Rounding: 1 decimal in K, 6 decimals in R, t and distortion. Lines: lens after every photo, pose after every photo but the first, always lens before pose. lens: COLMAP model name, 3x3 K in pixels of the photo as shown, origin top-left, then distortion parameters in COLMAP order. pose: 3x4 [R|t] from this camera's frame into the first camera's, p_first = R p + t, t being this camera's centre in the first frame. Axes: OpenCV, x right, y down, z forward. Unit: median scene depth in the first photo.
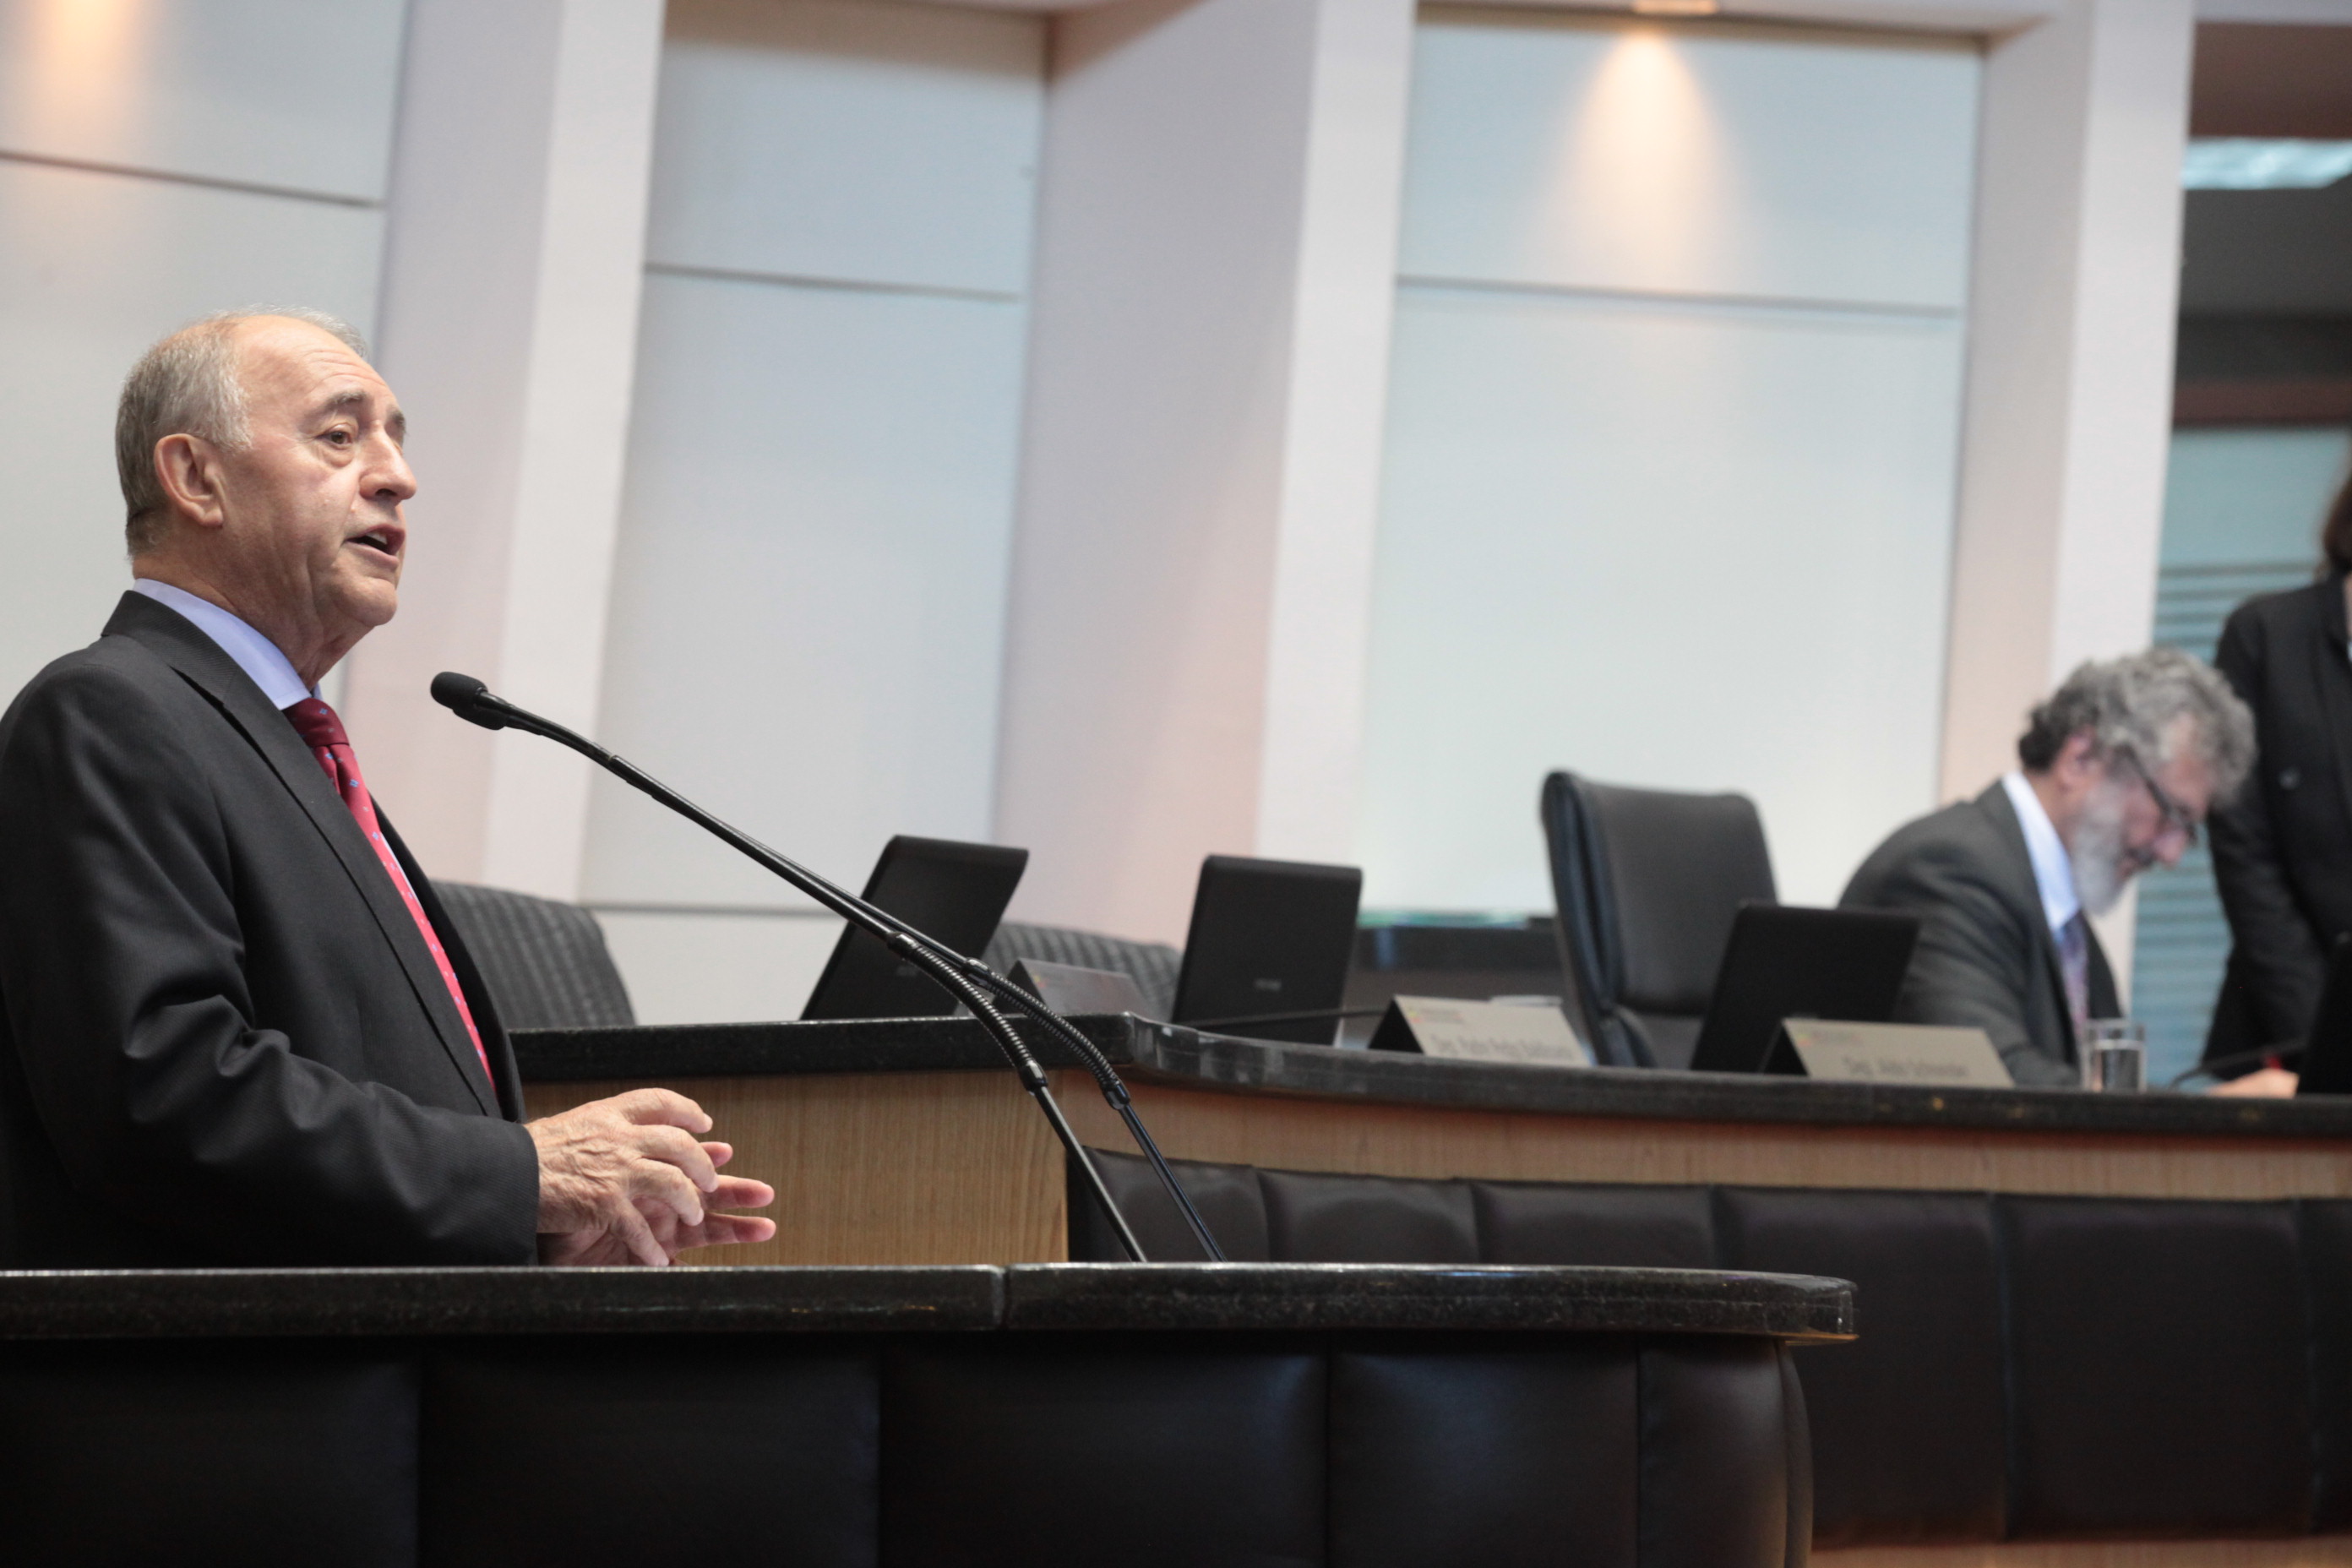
lens RADIAL K [[8958.4, 0, 1176.0], [0, 8958.4, 784.0], [0, 0, 1]] dist [0.300144, -0.090979]
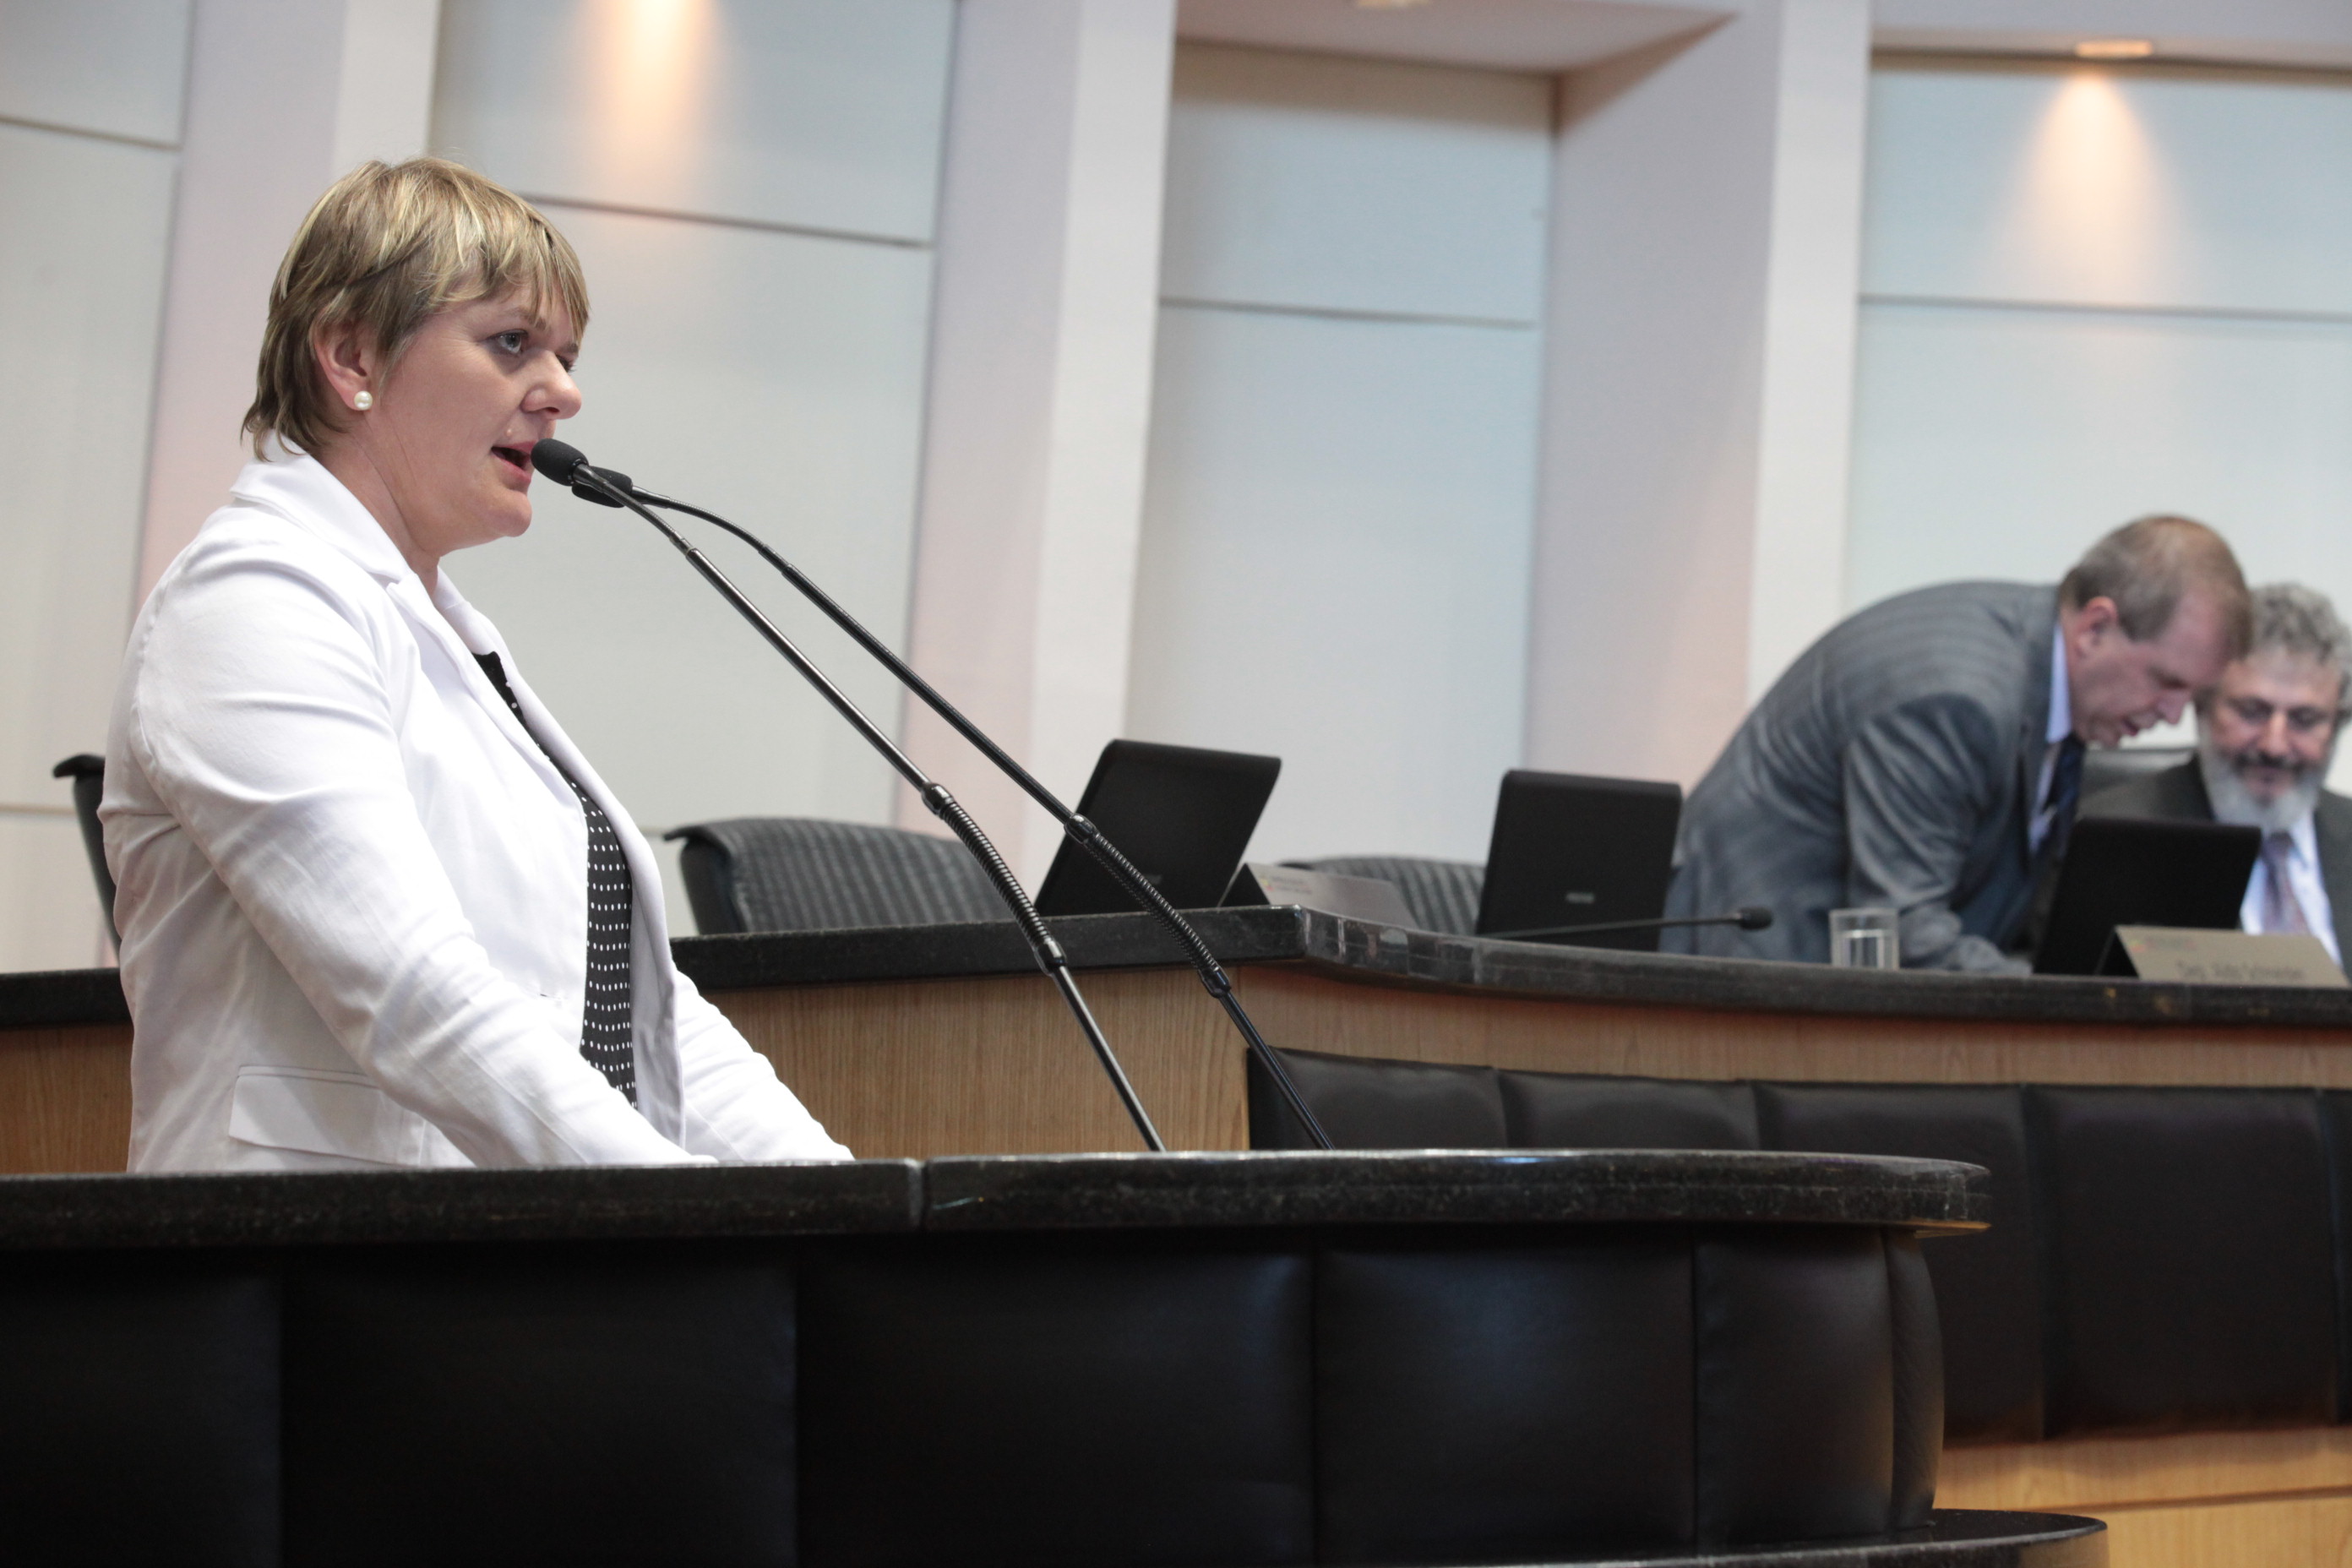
lens RADIAL K [[6974.9, 0, 1176.0], [0, 6974.9, 784.0], [0, 0, 1]] dist [-0.074310, 0.278179]
pose [[0.993899, -0.022684, -0.107939, 0.058669], [0.022078, 0.999733, -0.006810, 0.016046], [0.108064, 0.004385, 0.994134, 0.232715]]
